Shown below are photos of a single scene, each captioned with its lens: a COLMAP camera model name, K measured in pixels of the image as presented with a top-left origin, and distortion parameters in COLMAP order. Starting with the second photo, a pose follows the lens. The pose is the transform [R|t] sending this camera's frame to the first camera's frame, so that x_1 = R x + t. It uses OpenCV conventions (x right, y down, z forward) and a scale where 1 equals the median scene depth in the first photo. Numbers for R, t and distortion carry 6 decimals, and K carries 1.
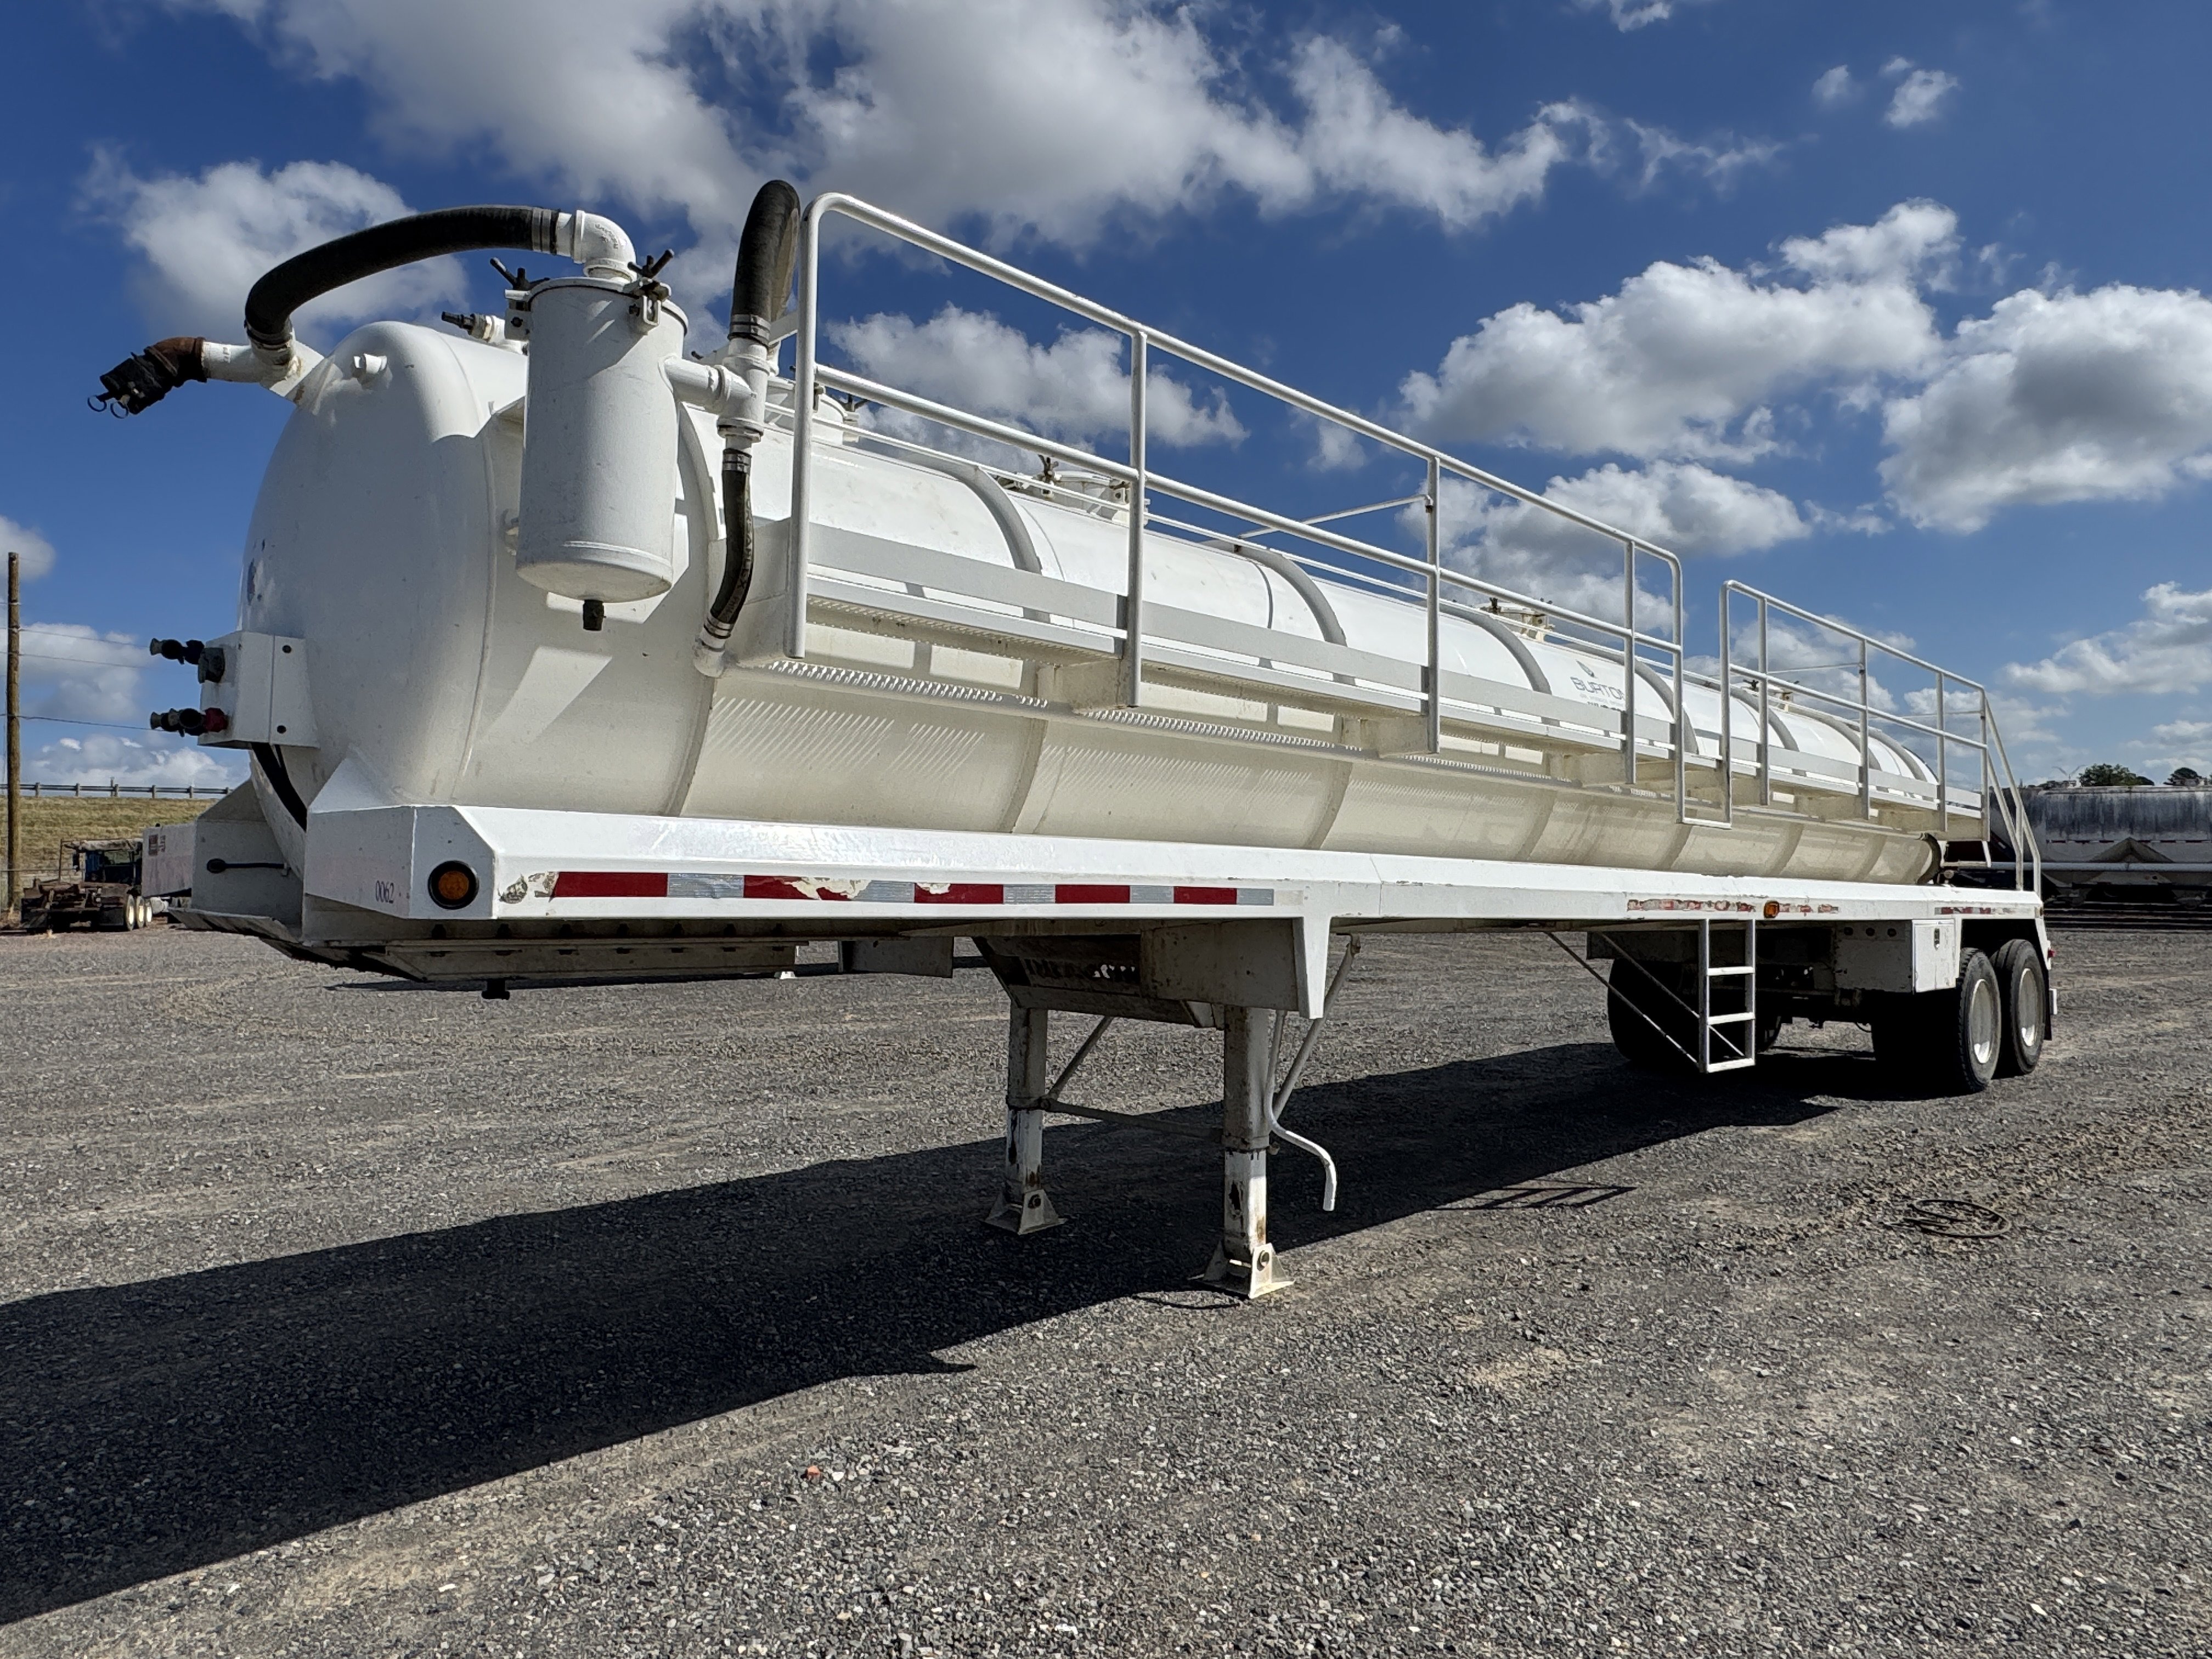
lens RADIAL K [[1462.2, 0, 1106.0], [0, 1462.2, 829.5], [0, 0, 1]] dist [0.000312, 0.001549]
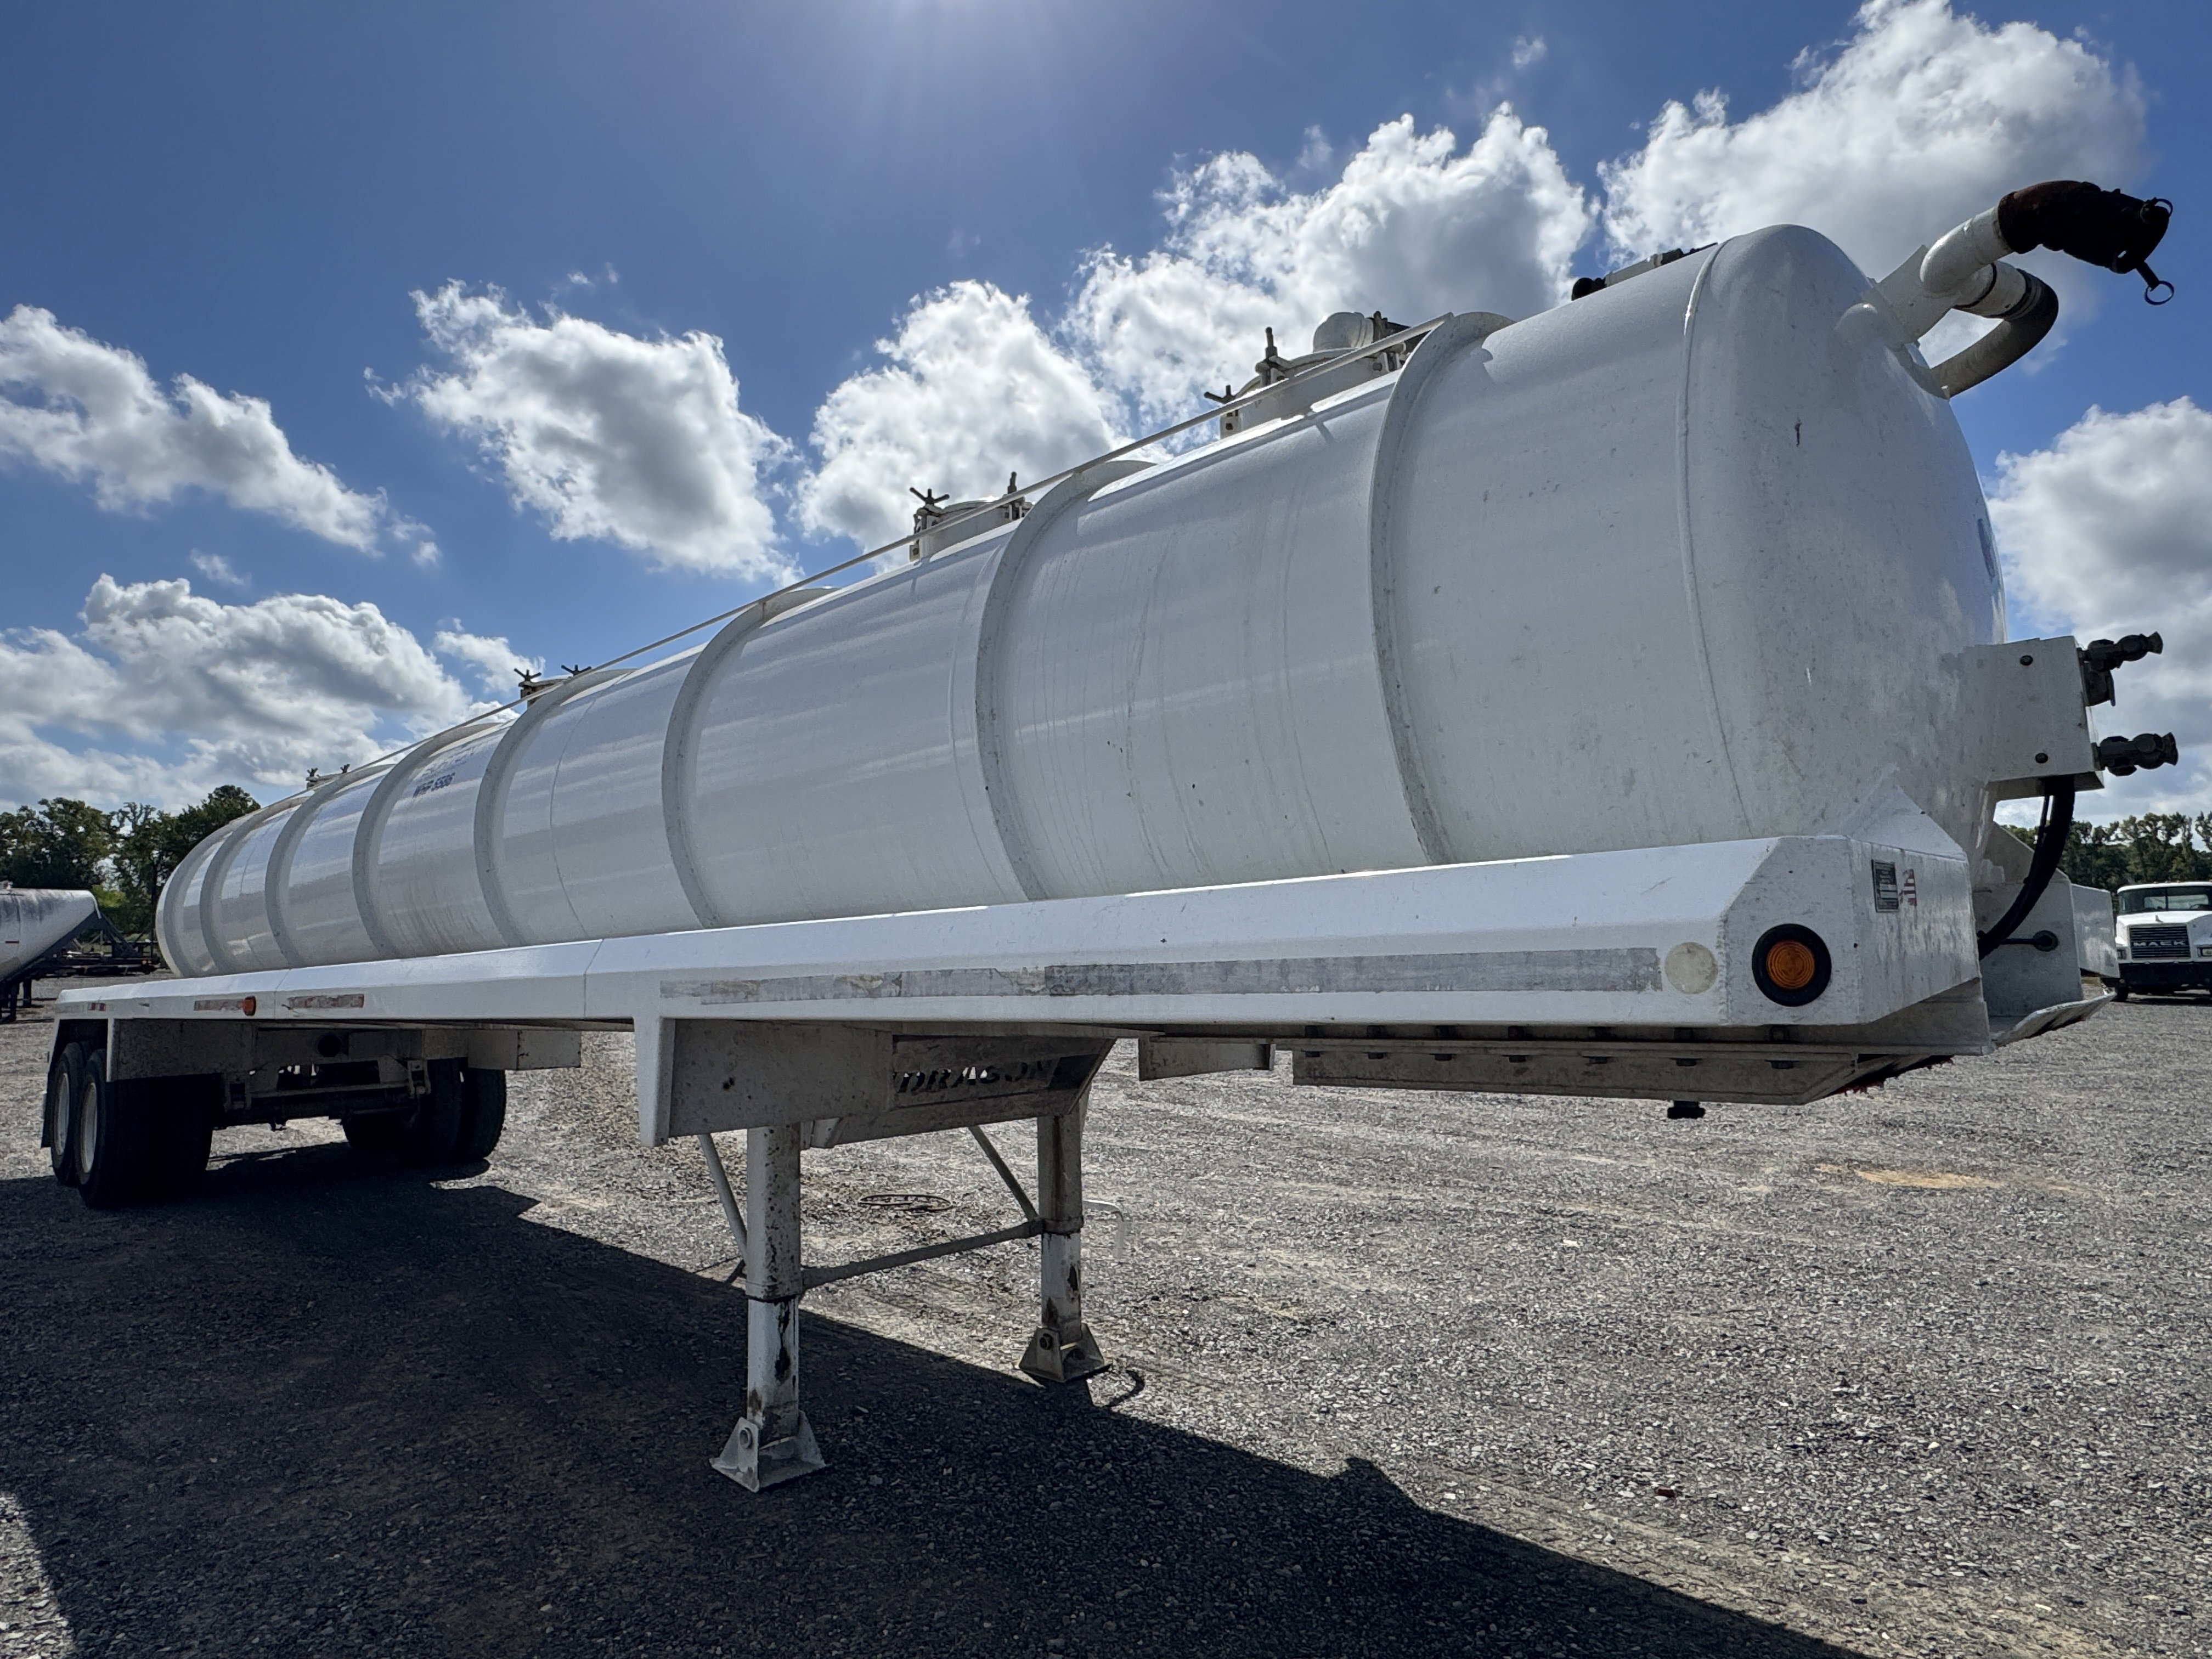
lens RADIAL K [[1276.2, 0, 1106.0], [0, 1276.2, 829.5], [0, 0, 1]] dist [0.002317, 0.000449]
pose [[-0.052251, 0.106499, 0.992939, -0.439044], [-0.025294, 0.993837, -0.107927, 0.017314], [-0.998314, -0.030755, -0.049235, 0.542174]]
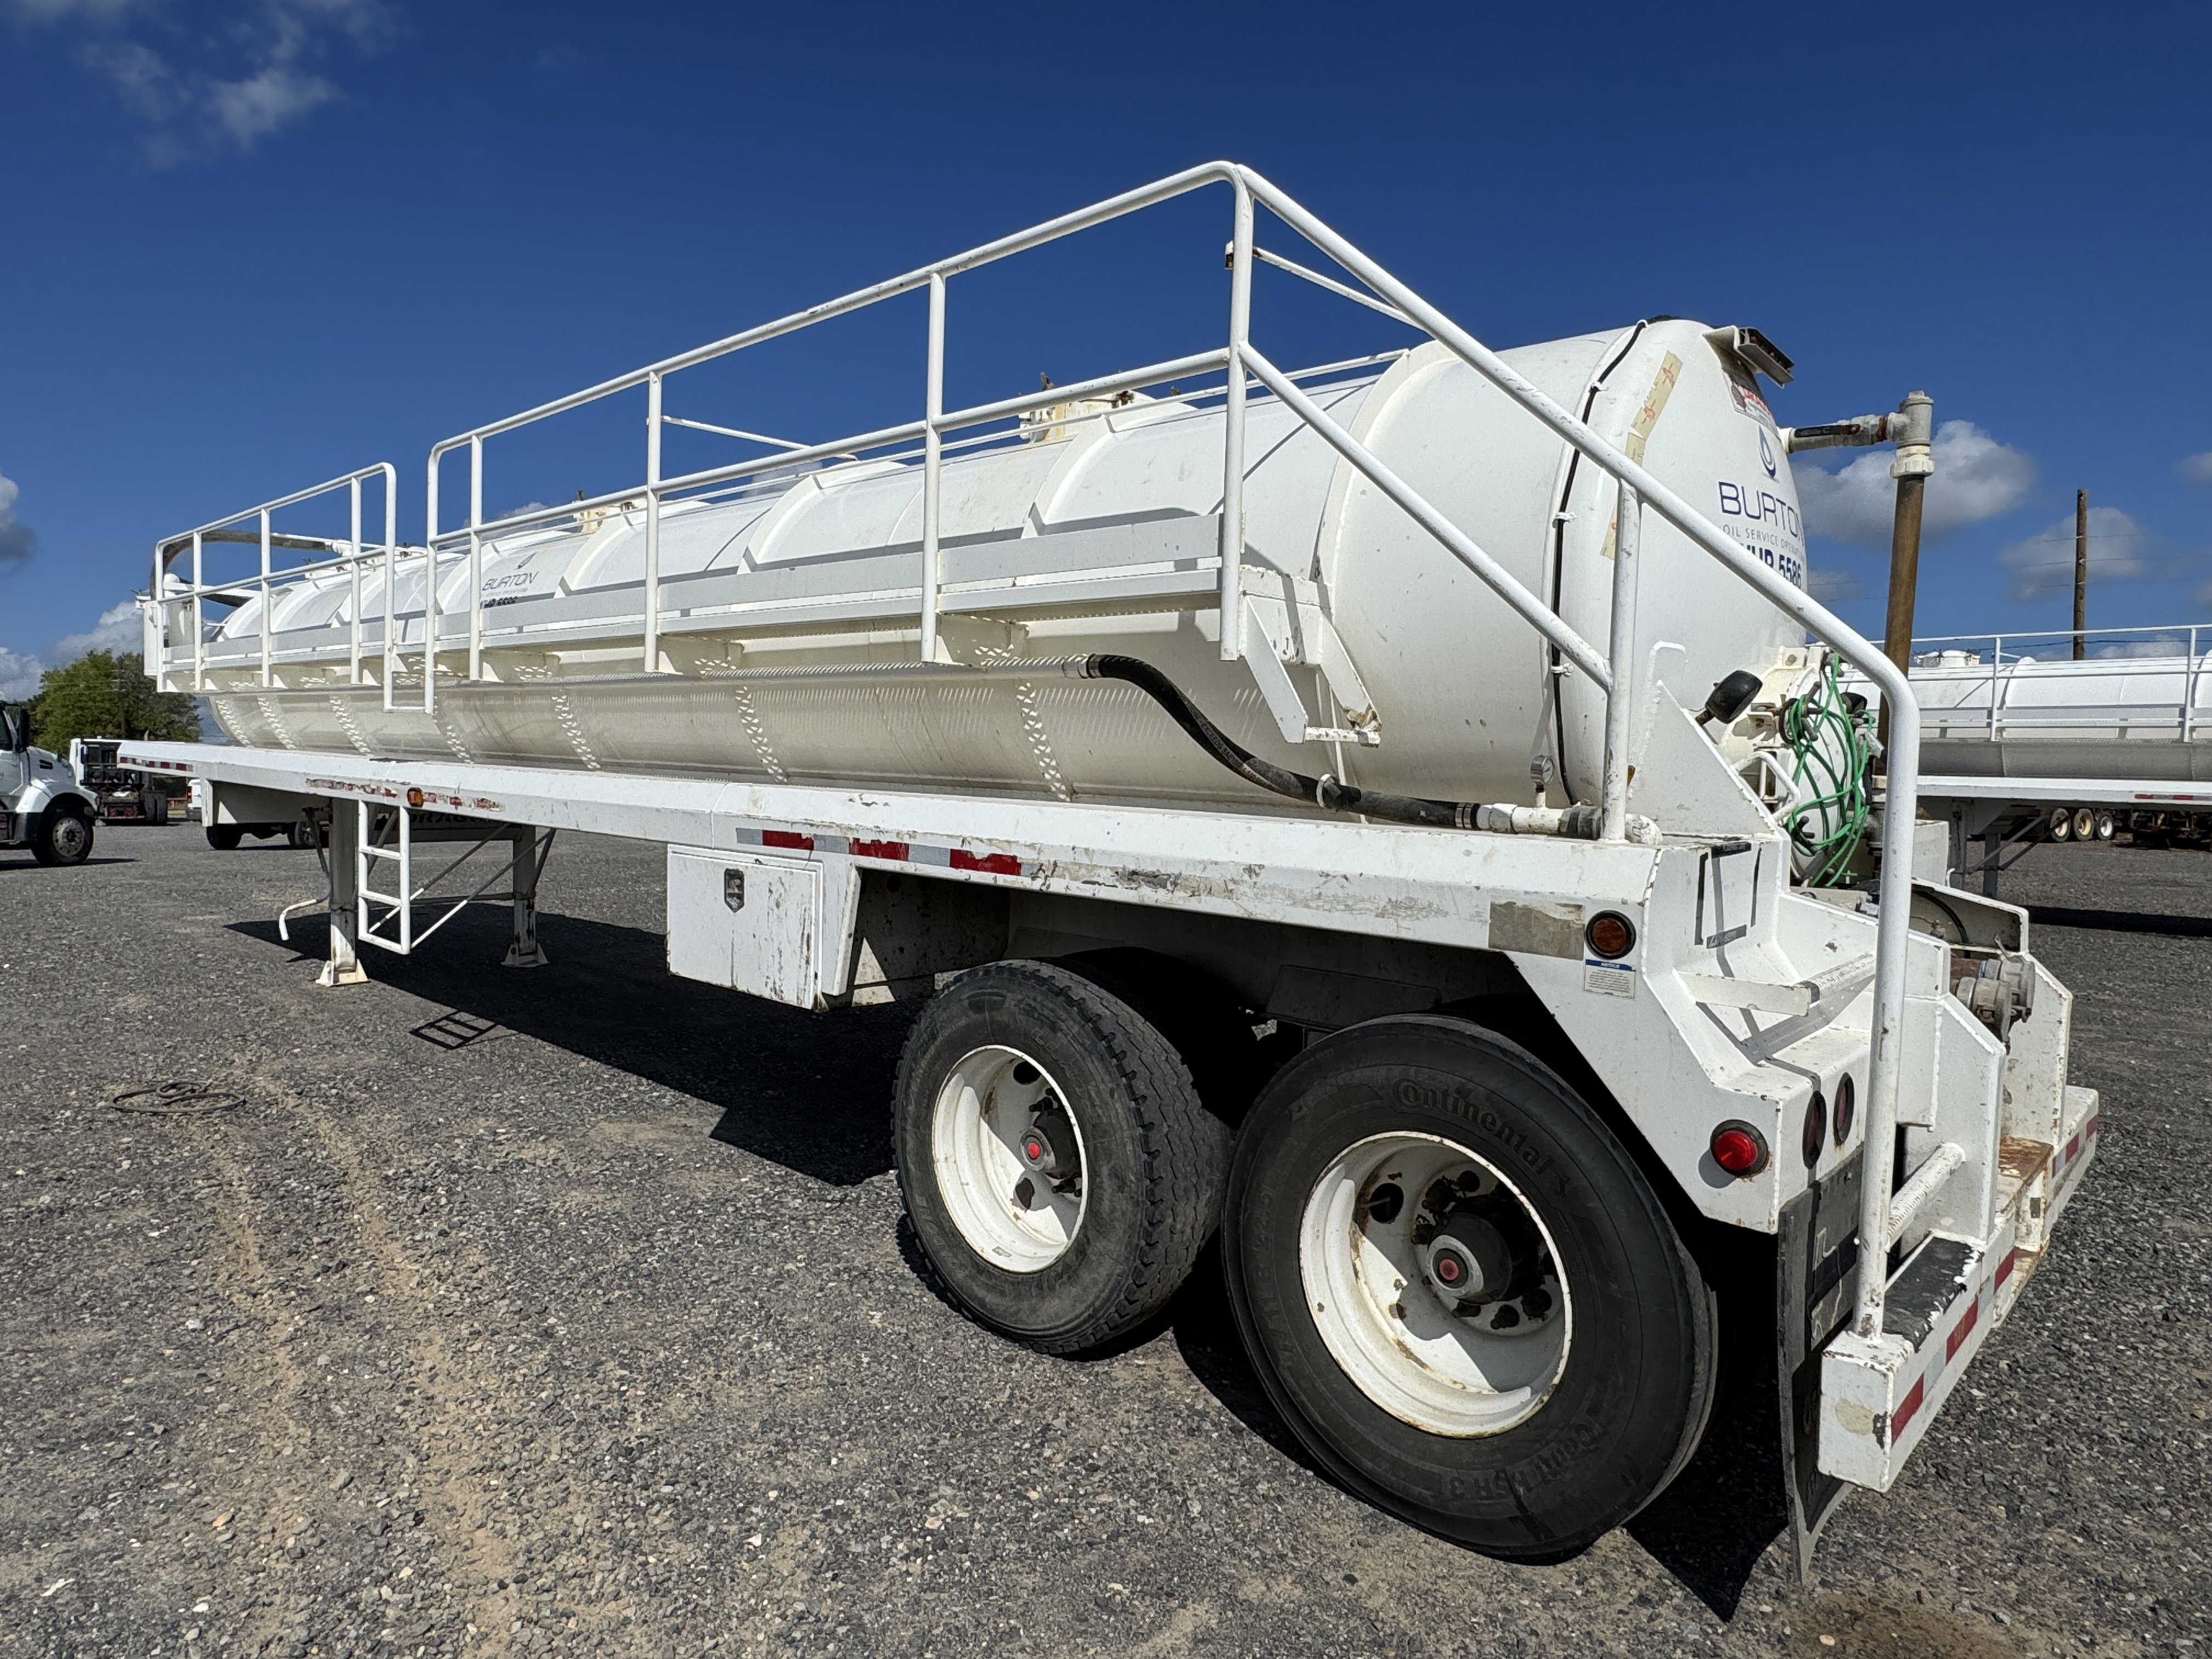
lens RADIAL K [[1276.2, 0, 1106.0], [0, 1276.2, 829.5], [0, 0, 1]] dist [0.002317, 0.000449]
pose [[0.085747, 0.025107, -0.996001, 1.434210], [-0.006809, 0.999674, 0.024613, 0.059542], [0.996294, 0.004671, 0.085890, 1.536511]]
